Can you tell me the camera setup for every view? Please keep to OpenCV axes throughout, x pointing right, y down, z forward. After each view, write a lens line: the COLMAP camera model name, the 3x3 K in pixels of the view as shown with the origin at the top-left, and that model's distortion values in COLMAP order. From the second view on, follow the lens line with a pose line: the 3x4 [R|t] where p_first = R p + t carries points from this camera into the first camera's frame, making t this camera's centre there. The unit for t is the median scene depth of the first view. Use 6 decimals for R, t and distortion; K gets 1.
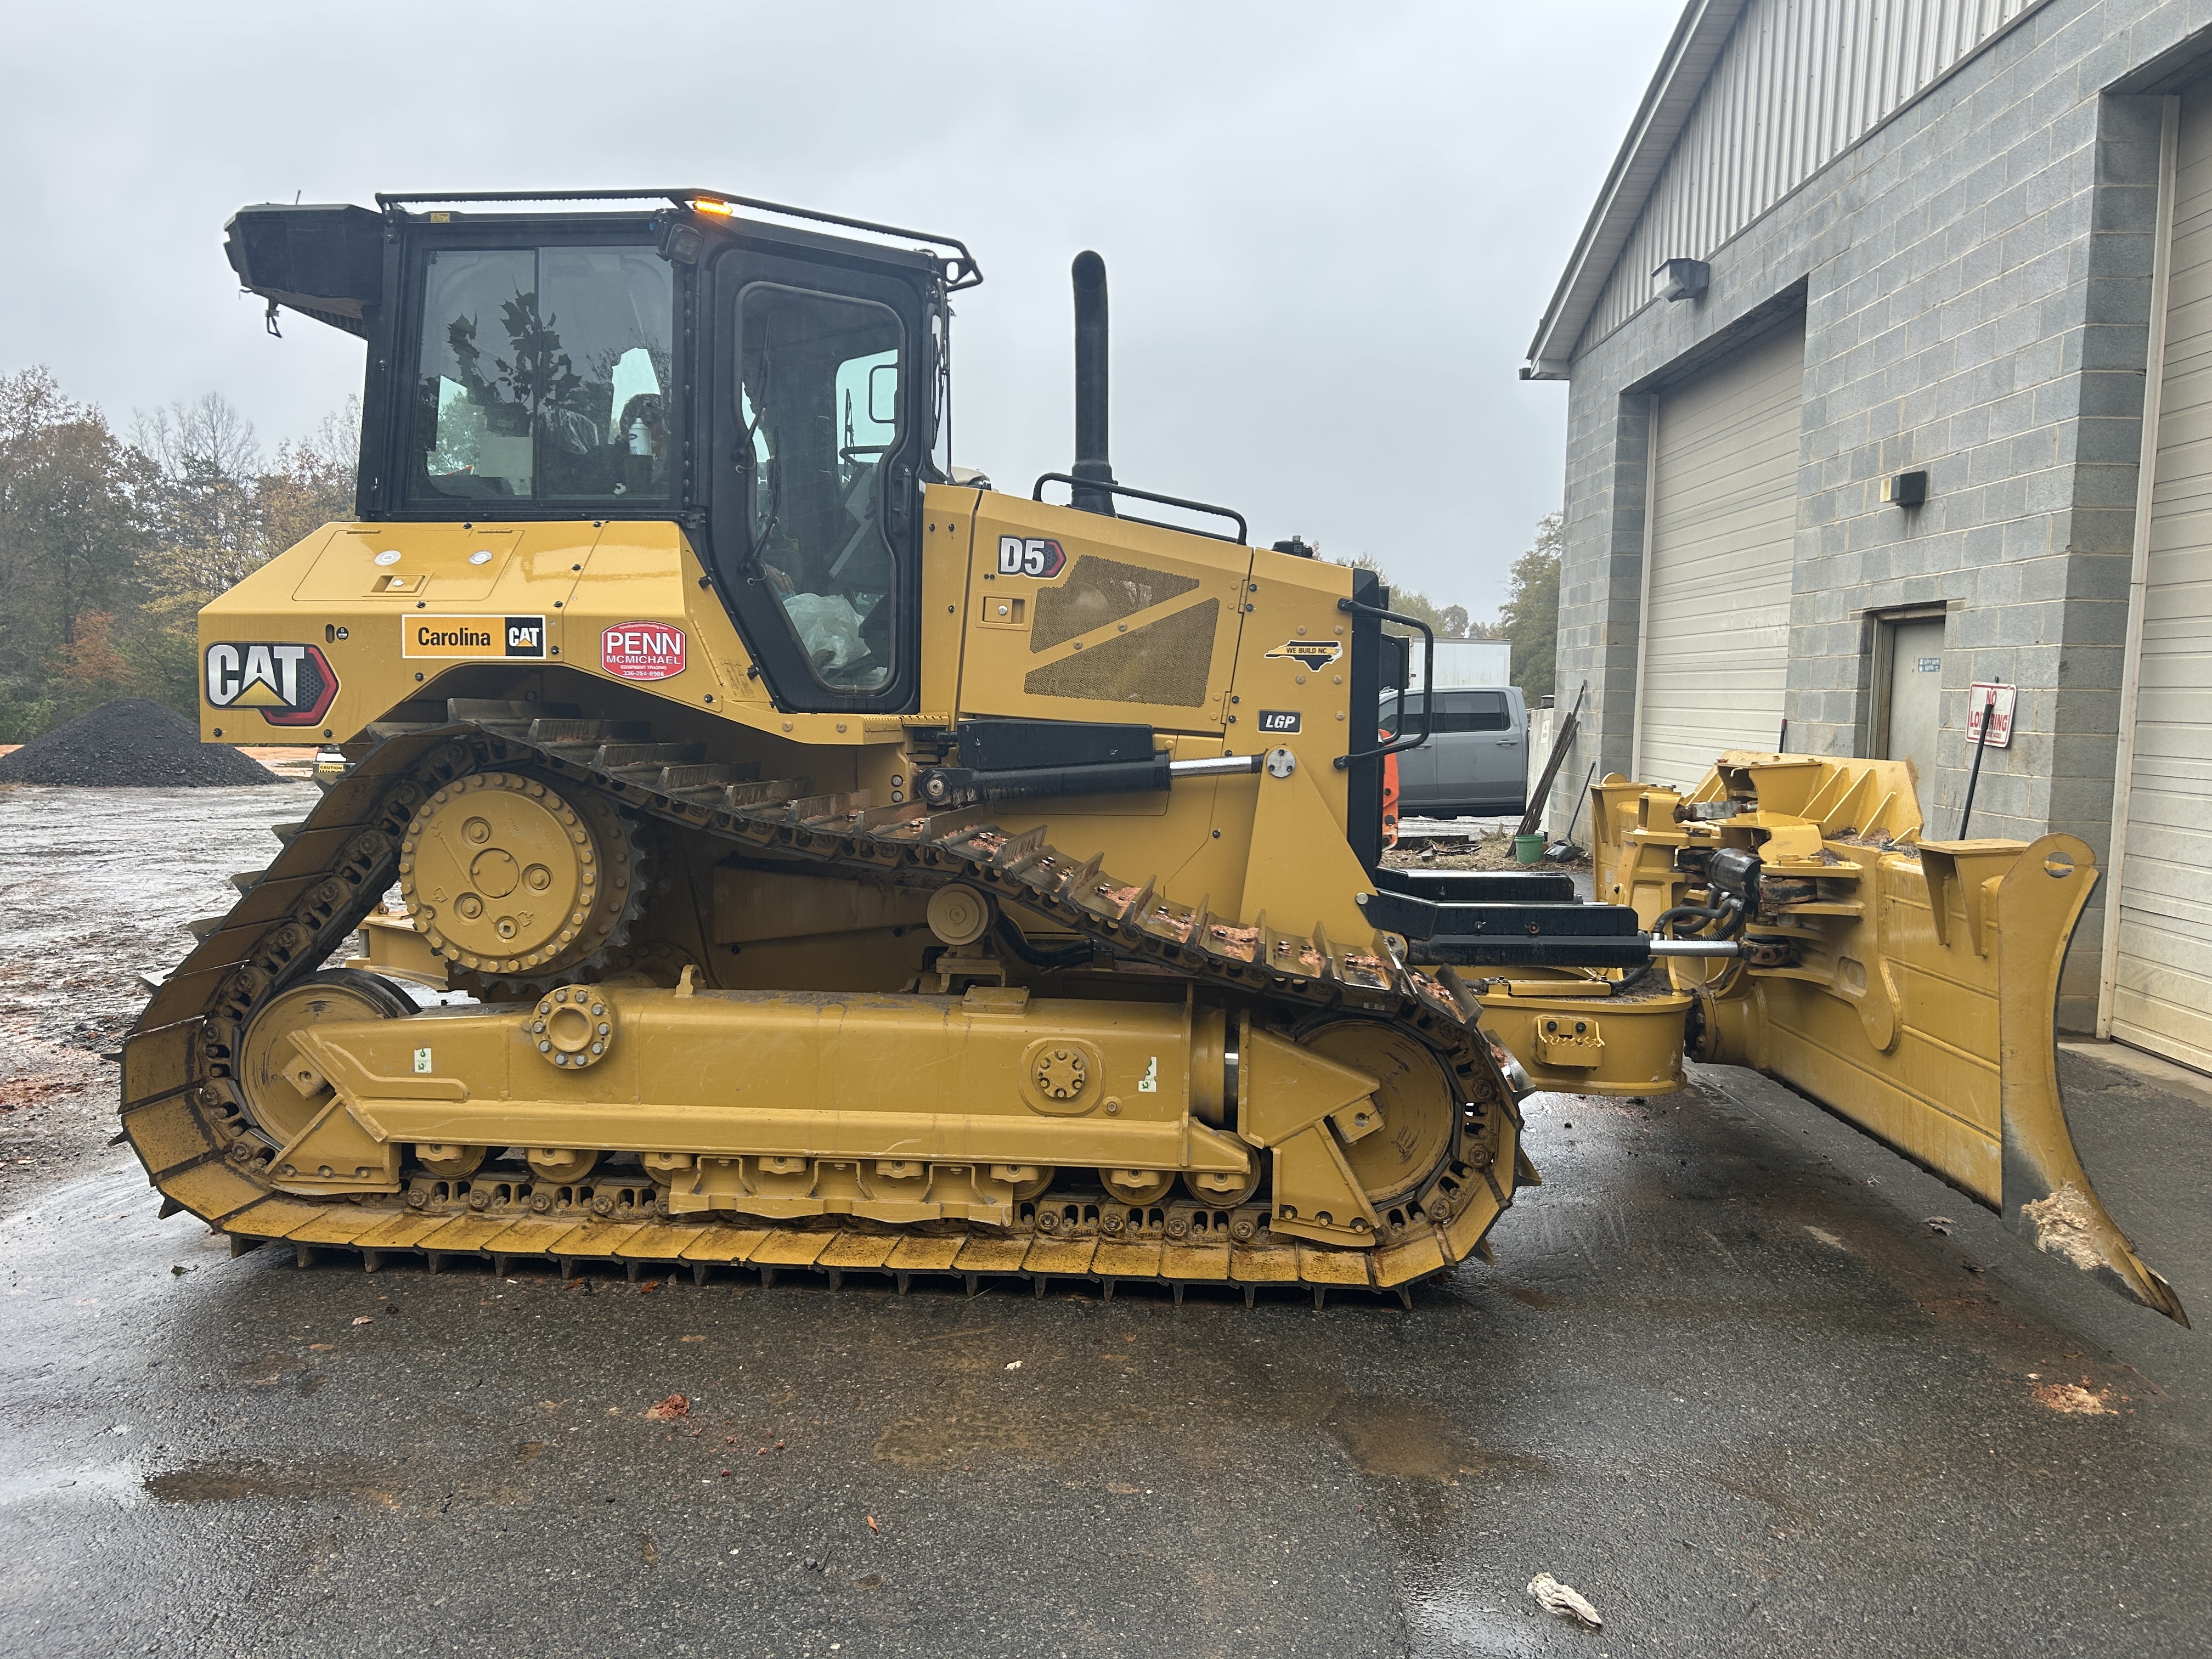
lens RADIAL K [[1662.3, 0, 1104.8], [0, 1662.3, 864.2], [0, 0, 1]] dist [0.084234, -0.121116]
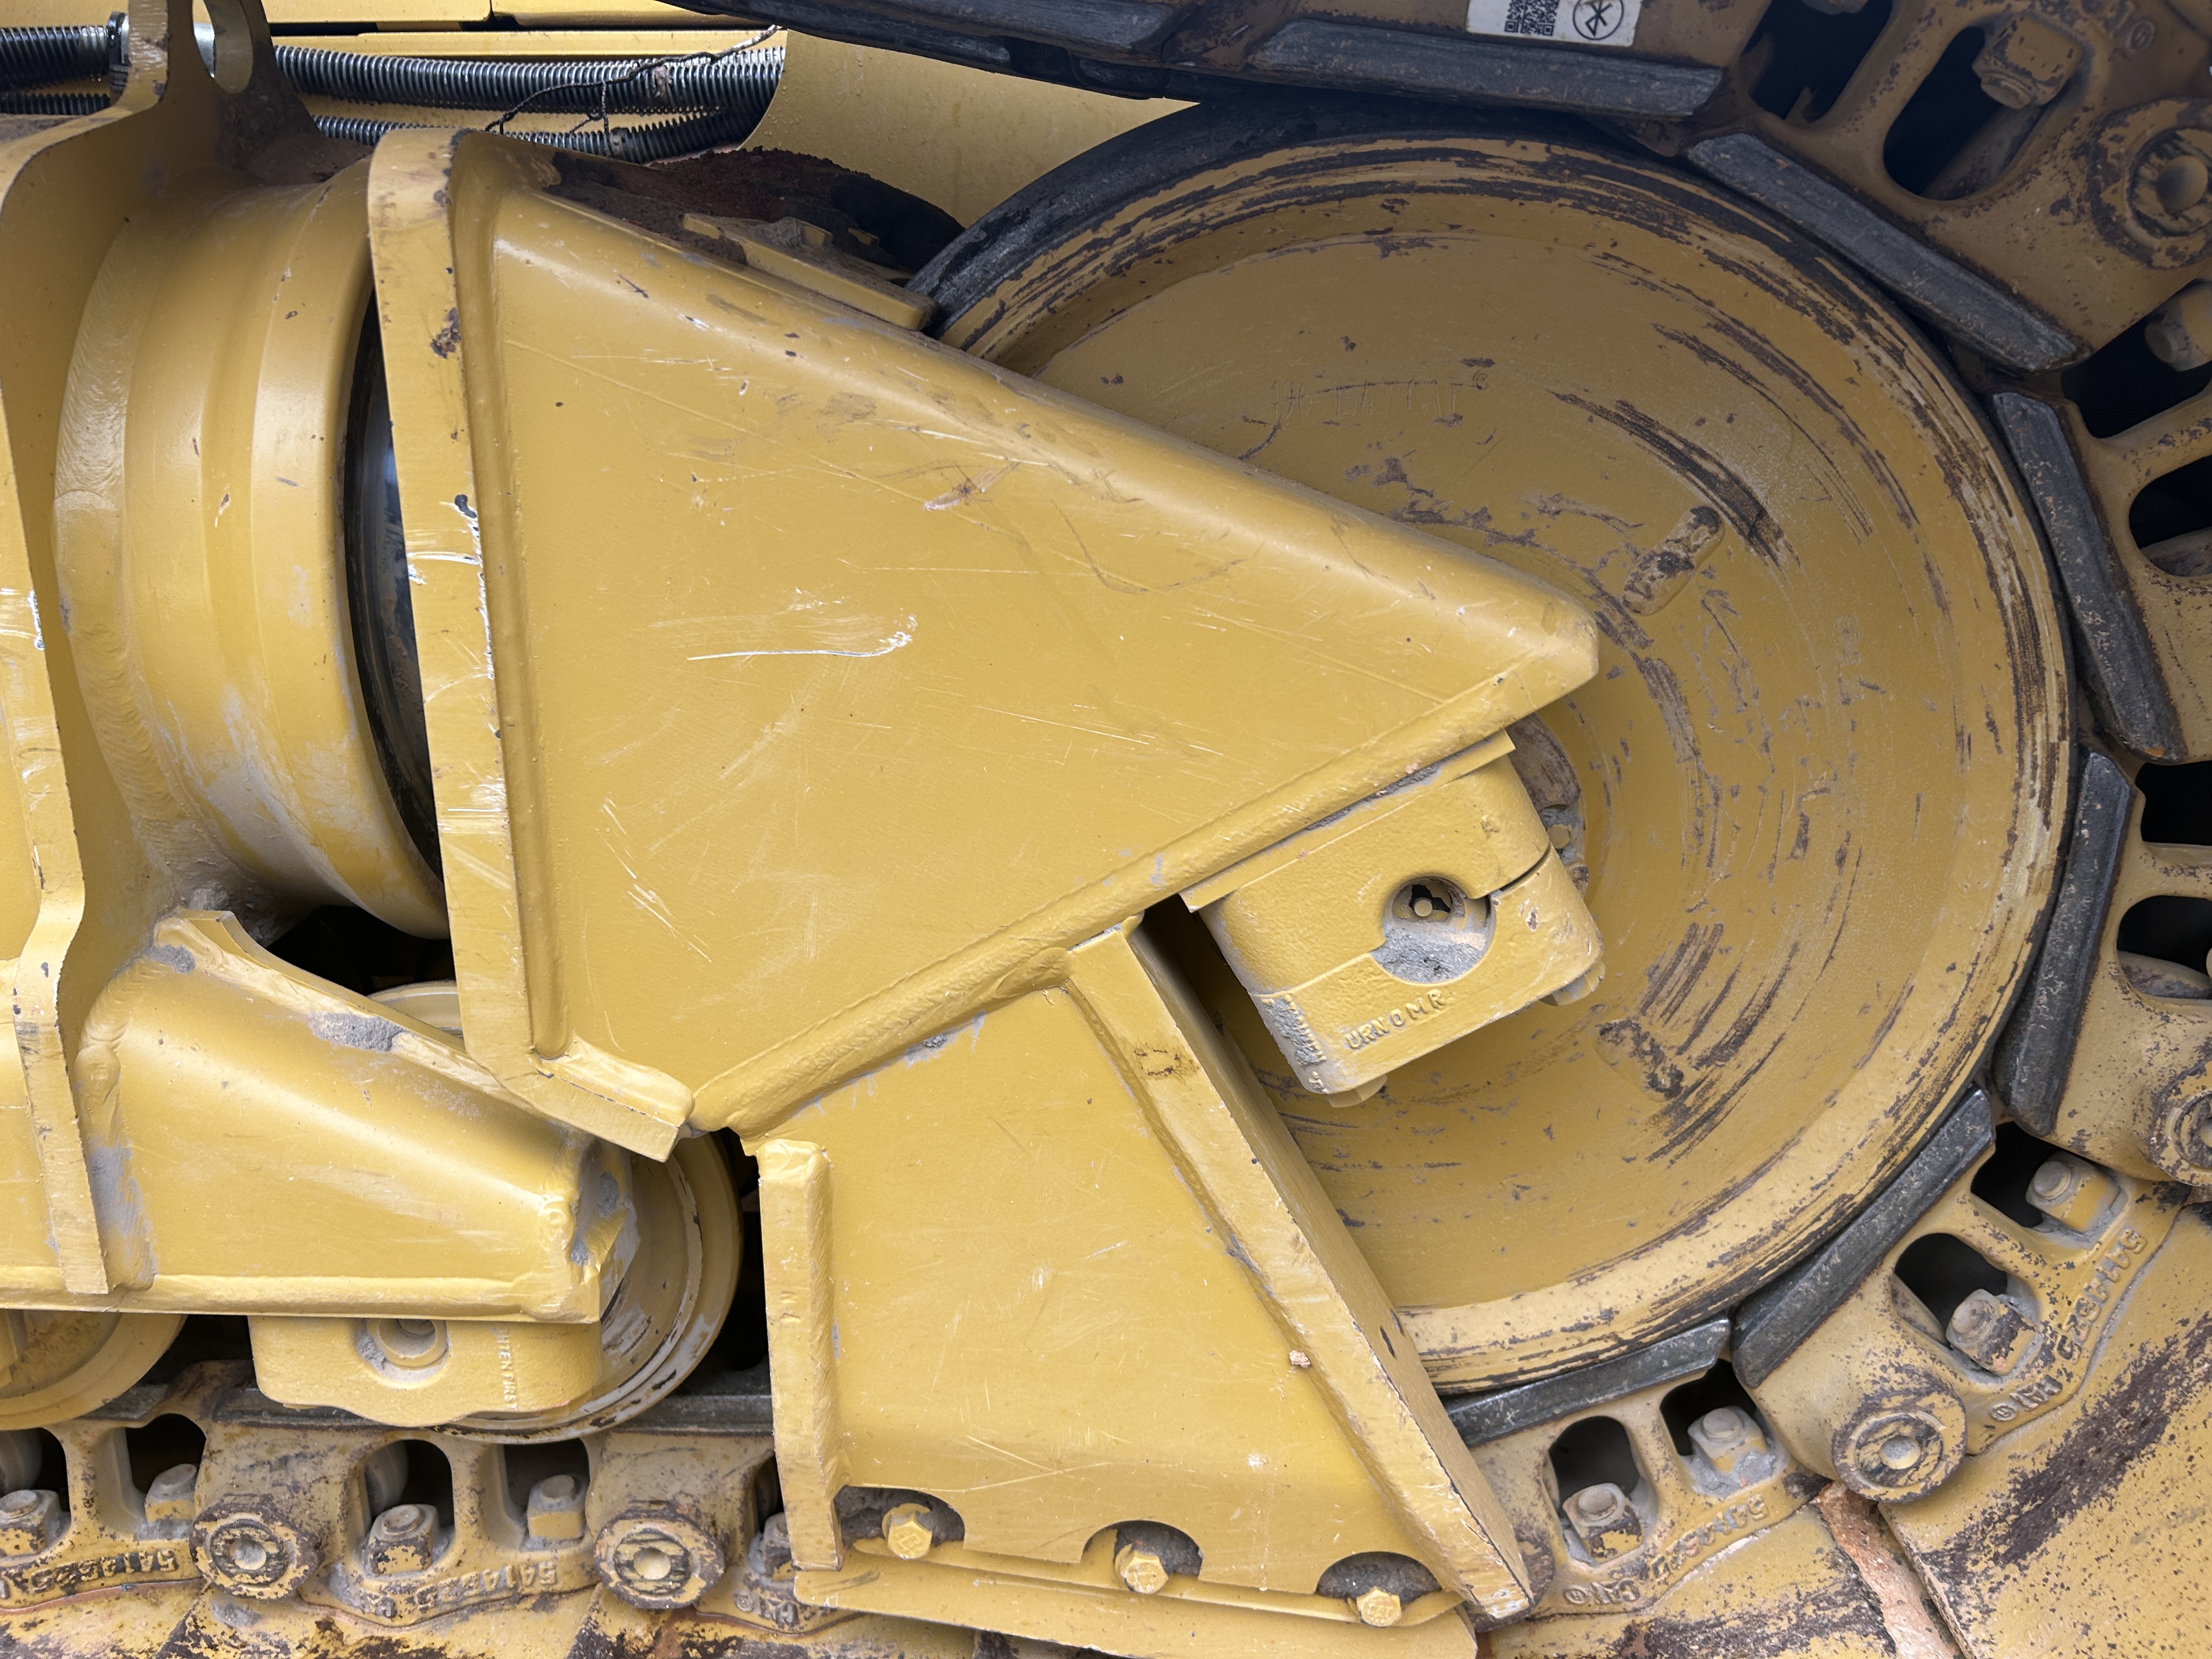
lens RADIAL K [[1669.5, 0, 1106.0], [0, 1669.5, 829.5], [0, 0, 1]] dist [0.067297, -0.124074]
pose [[0.998223, -0.023721, 0.054657, 0.115198], [0.009445, 0.968732, 0.247930, 0.107431], [-0.058829, -0.246974, 0.967235, 0.827899]]
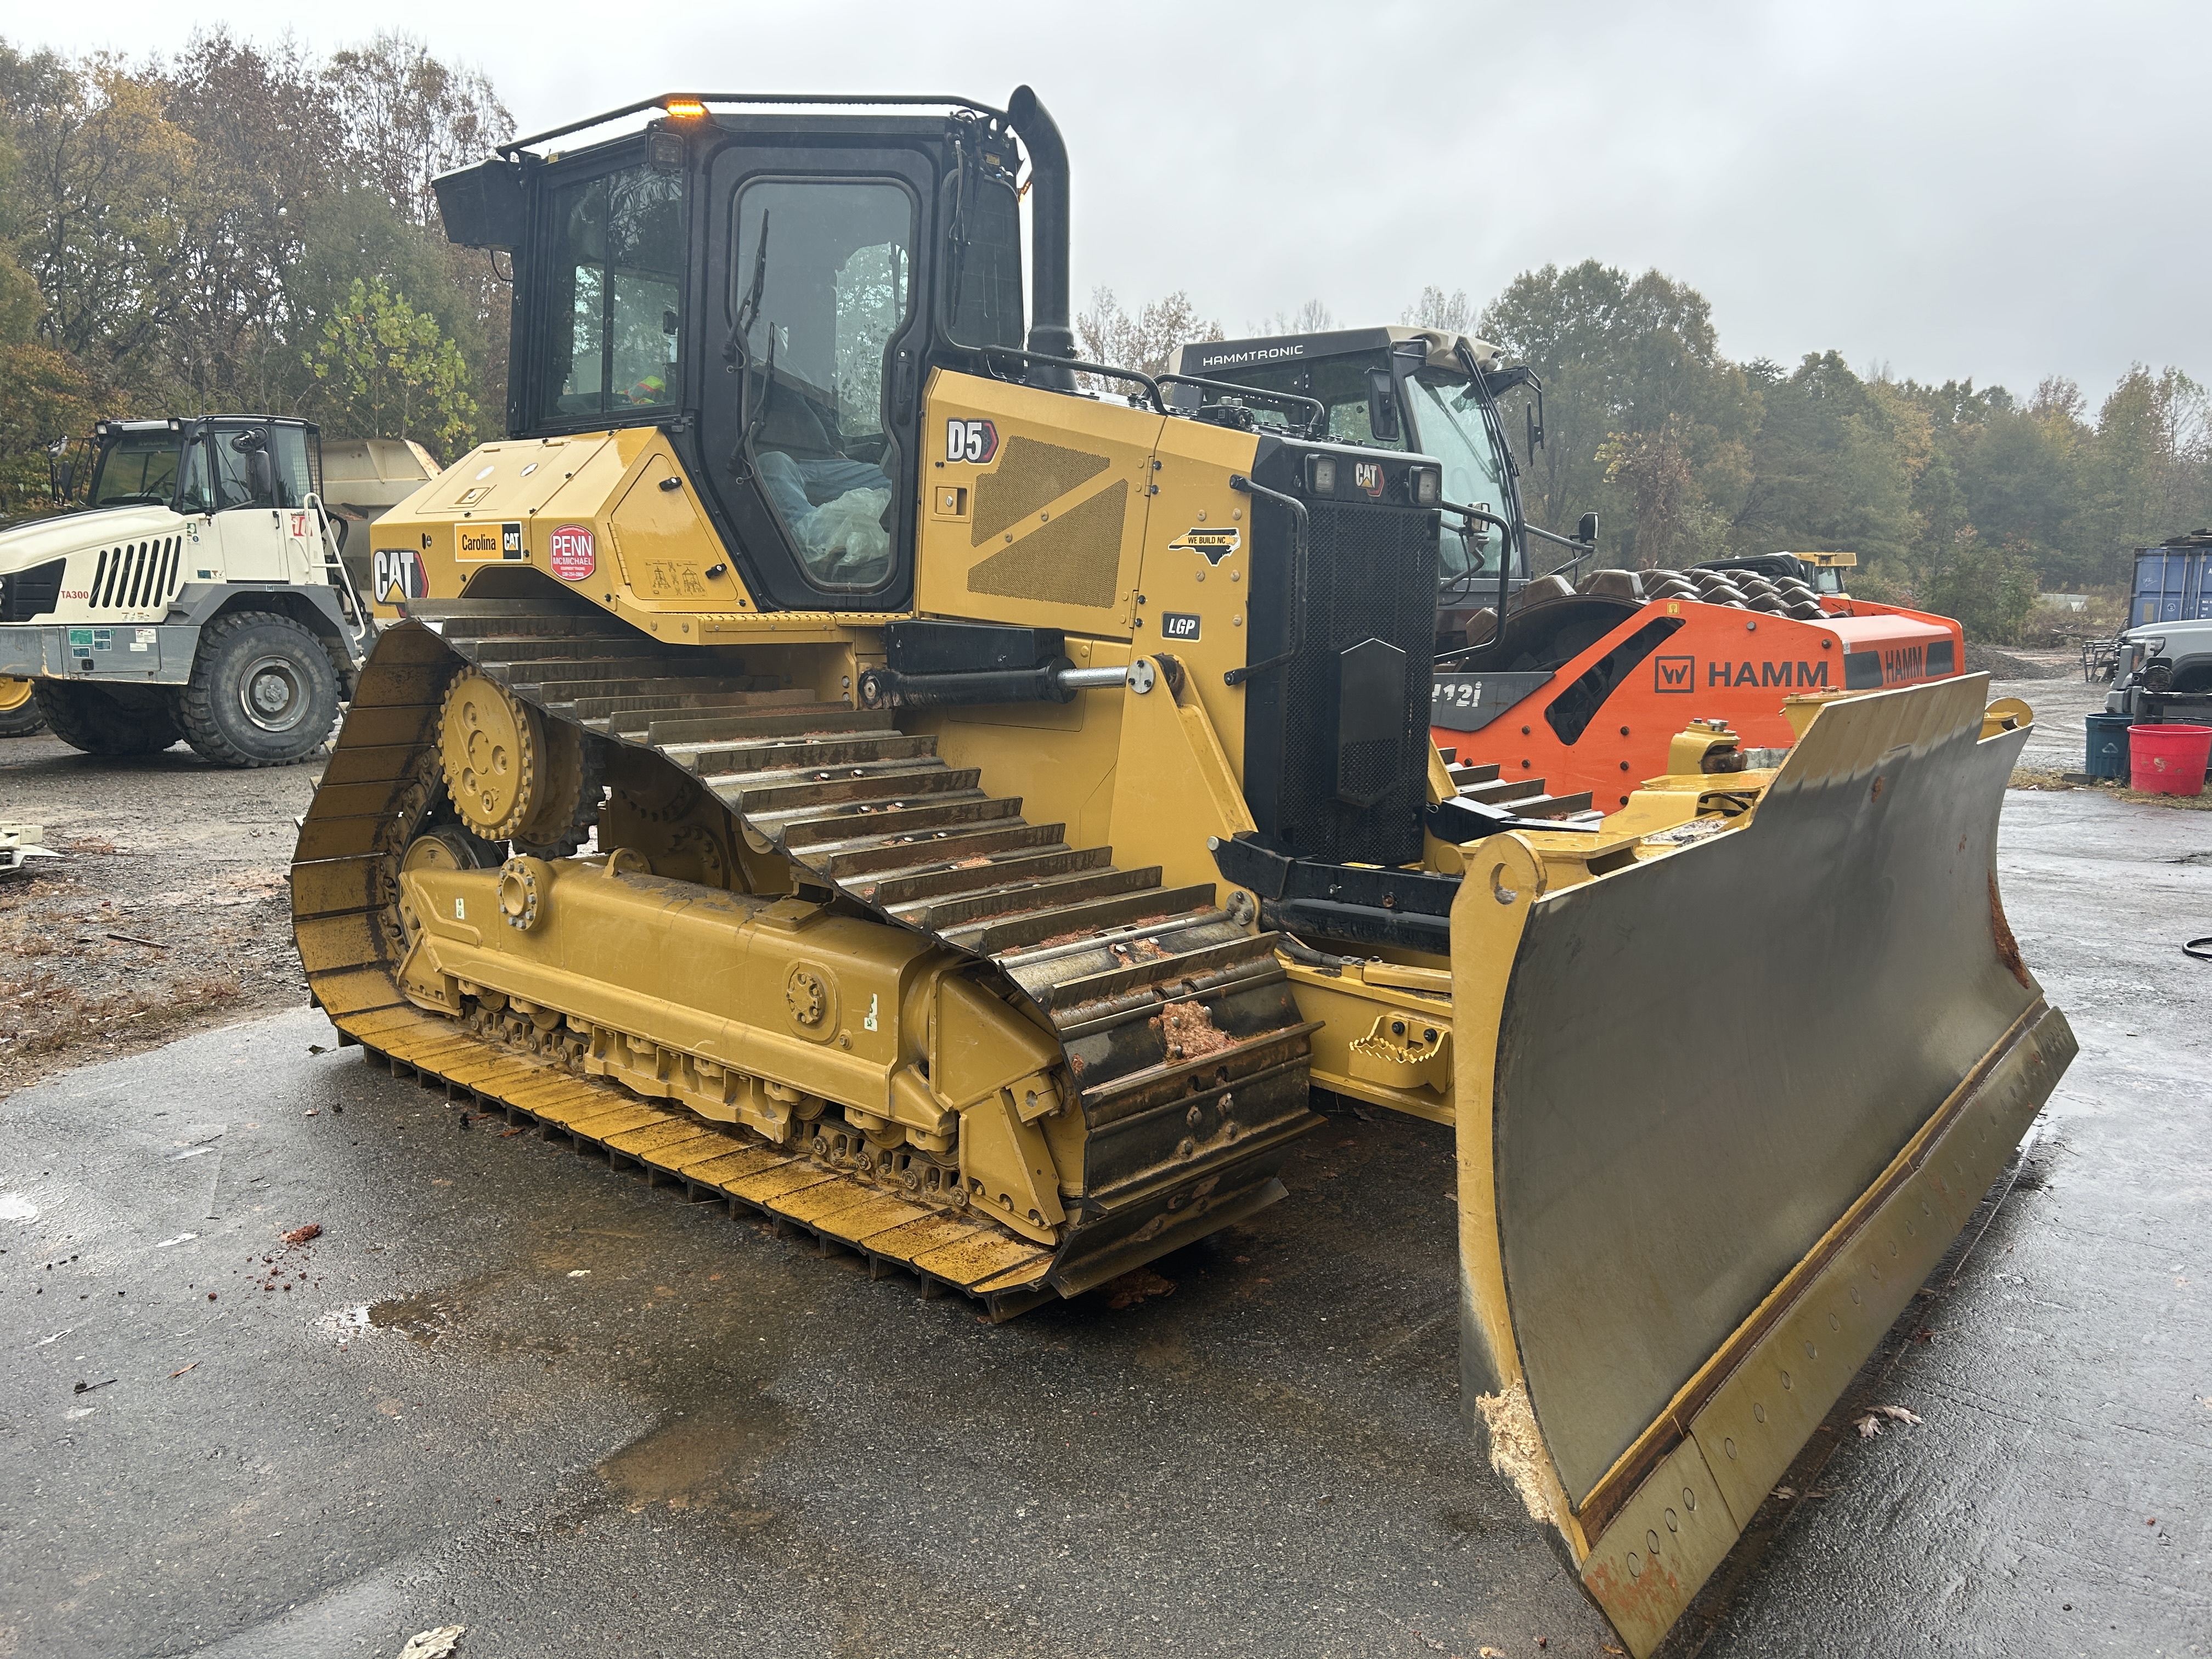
lens RADIAL K [[1638.5, 0, 1102.1], [0, 1638.5, 879.3], [0, 0, 1]] dist [0.098284, -0.209479]
pose [[0.811488, 0.101826, -0.575429, 0.617900], [-0.052714, 0.993442, 0.101457, -0.044261], [0.581986, -0.051998, 0.811535, 0.320174]]
